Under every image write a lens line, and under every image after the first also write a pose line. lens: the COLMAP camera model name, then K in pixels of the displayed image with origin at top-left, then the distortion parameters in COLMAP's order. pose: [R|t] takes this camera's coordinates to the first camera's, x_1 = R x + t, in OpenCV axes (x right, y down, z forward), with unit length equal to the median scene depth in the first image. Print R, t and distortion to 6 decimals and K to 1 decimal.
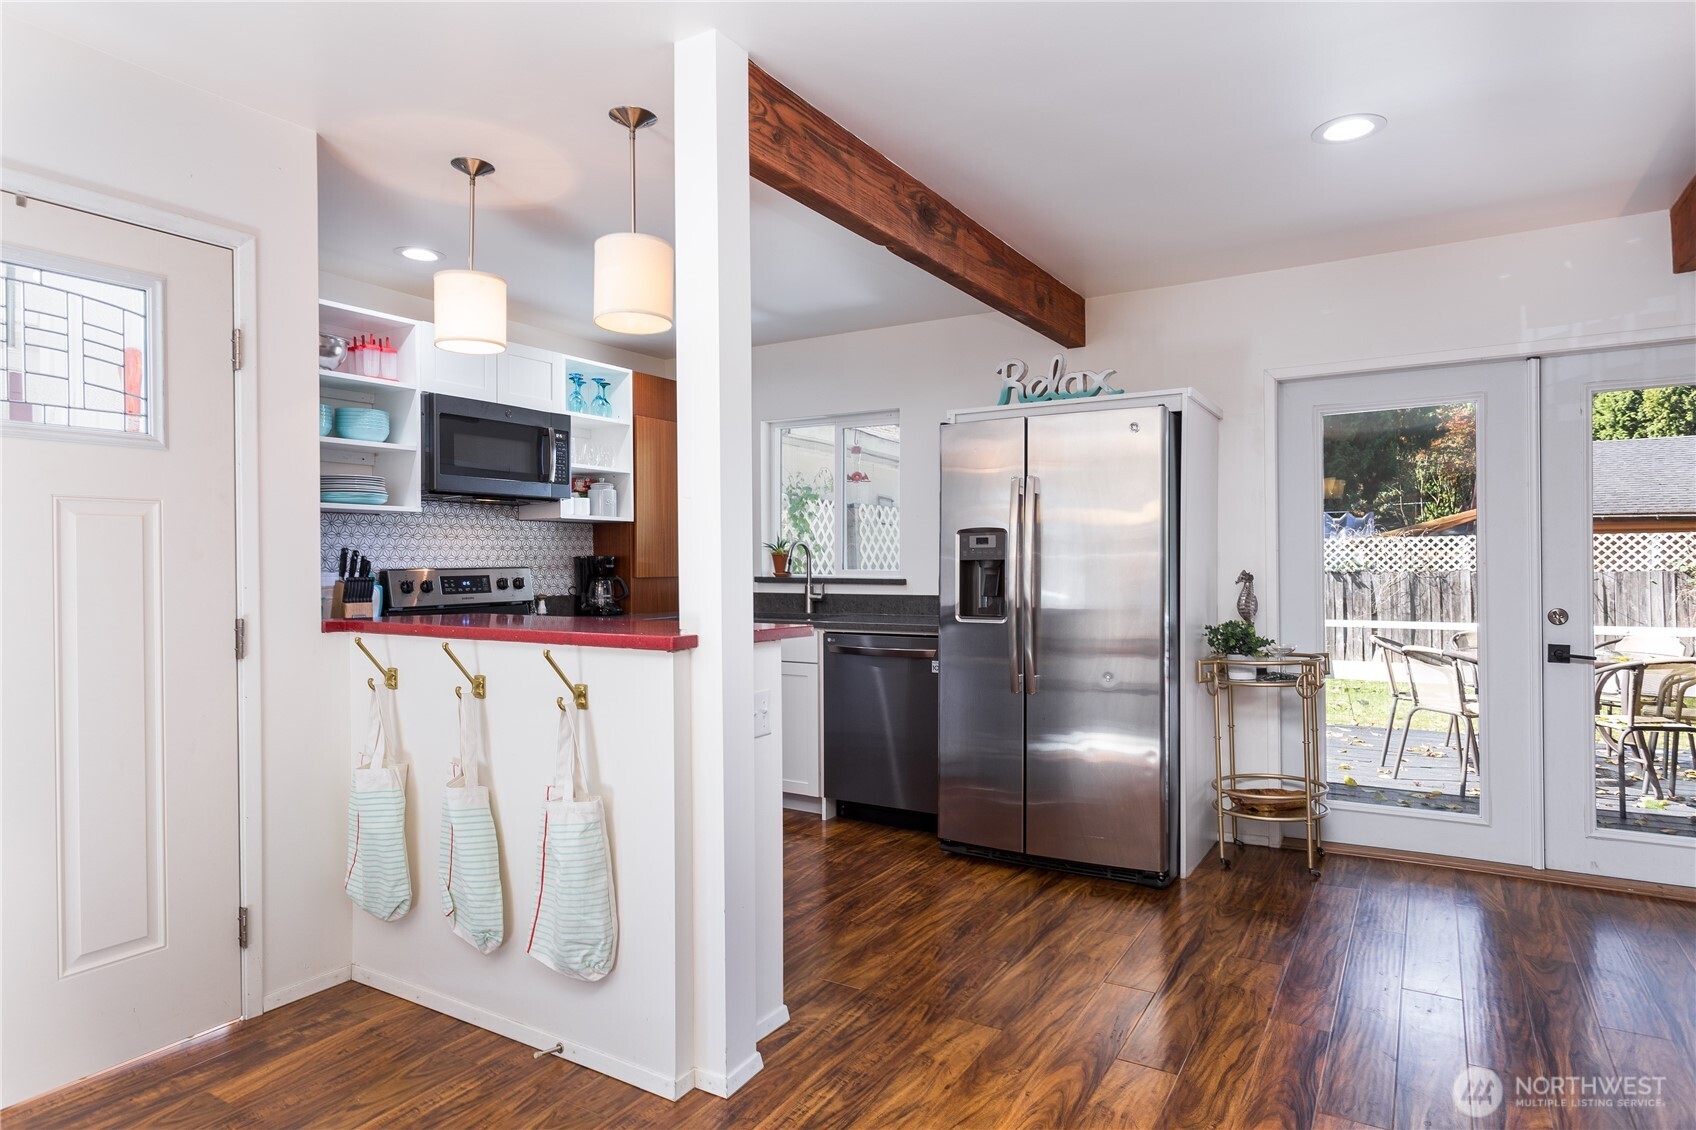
lens RADIAL K [[959.7, 0, 848.2], [0, 959.7, 562.8], [0, 0, 1]] dist [-0.004592, -0.000789]
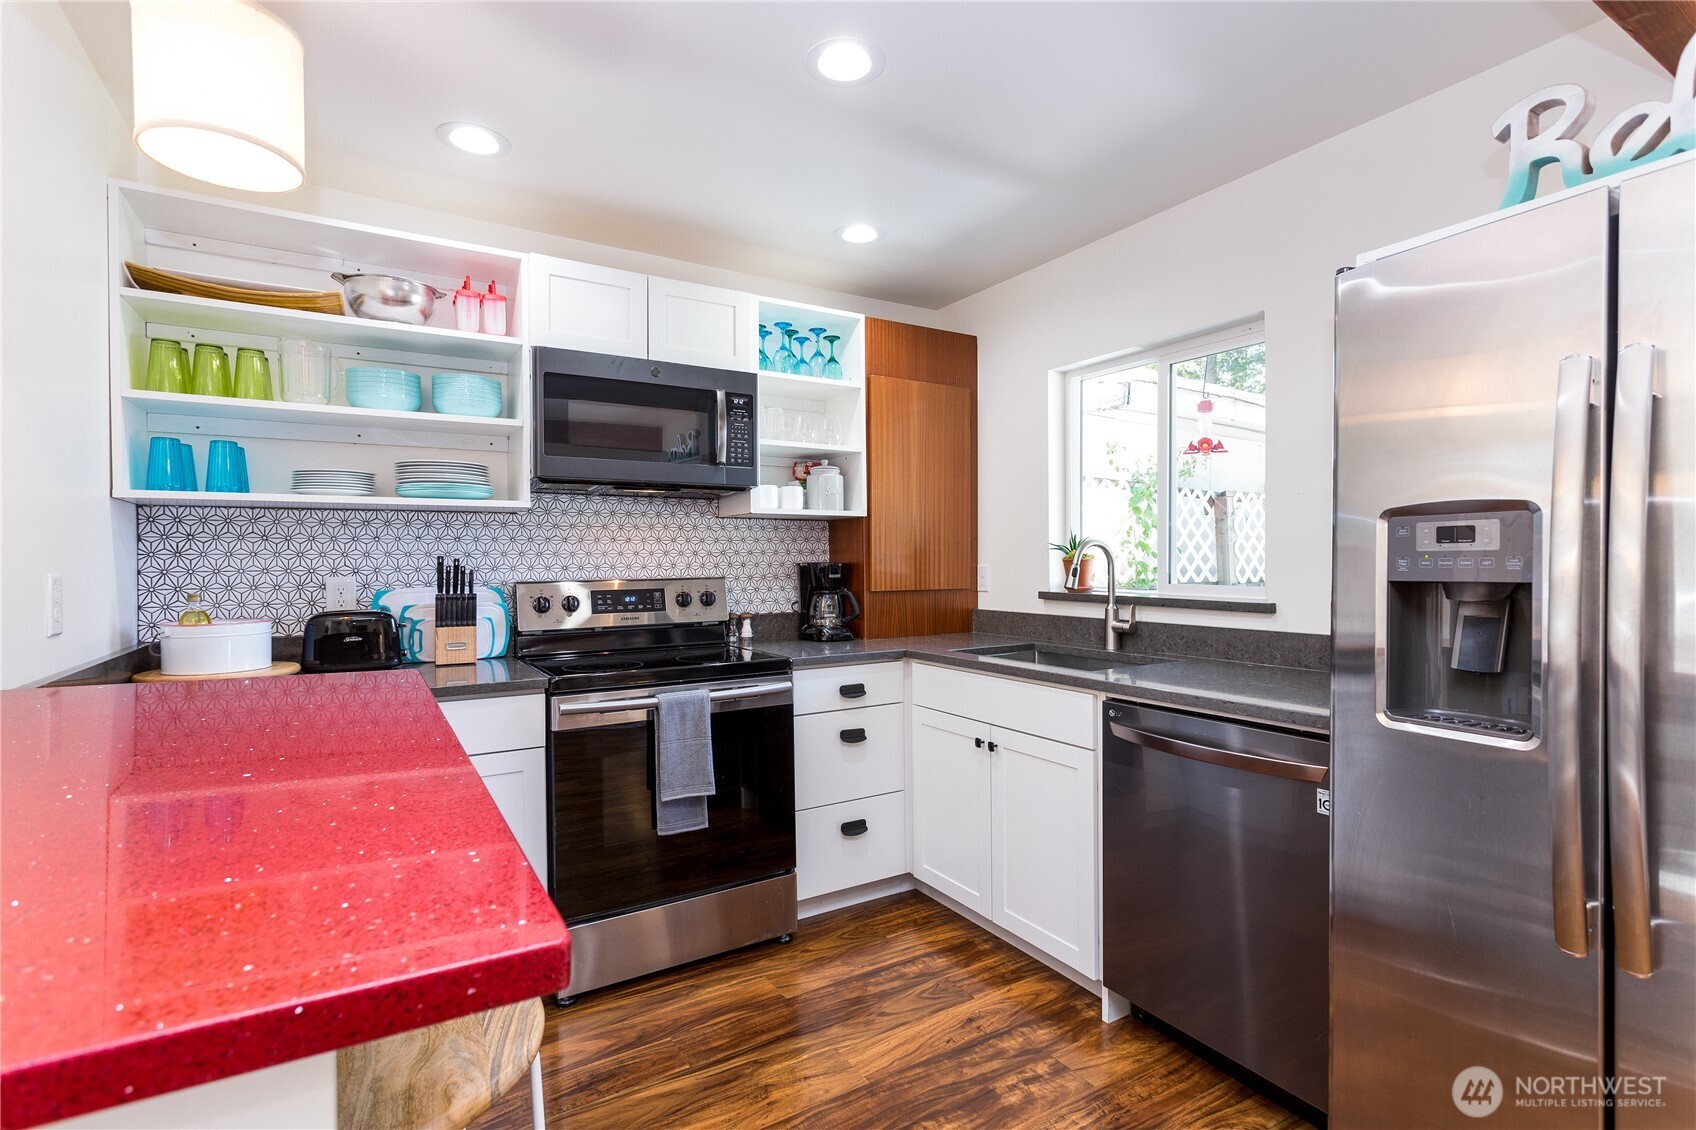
lens RADIAL K [[805.3, 0, 847.7], [0, 805.3, 564.7], [0, 0, 1]] dist [0.005610, 0.001416]
pose [[0.890753, 0.002373, -0.454481, 0.052034], [0.000315, 0.999983, 0.005838, -0.009638], [0.454487, -0.005344, 0.890737, 0.453611]]
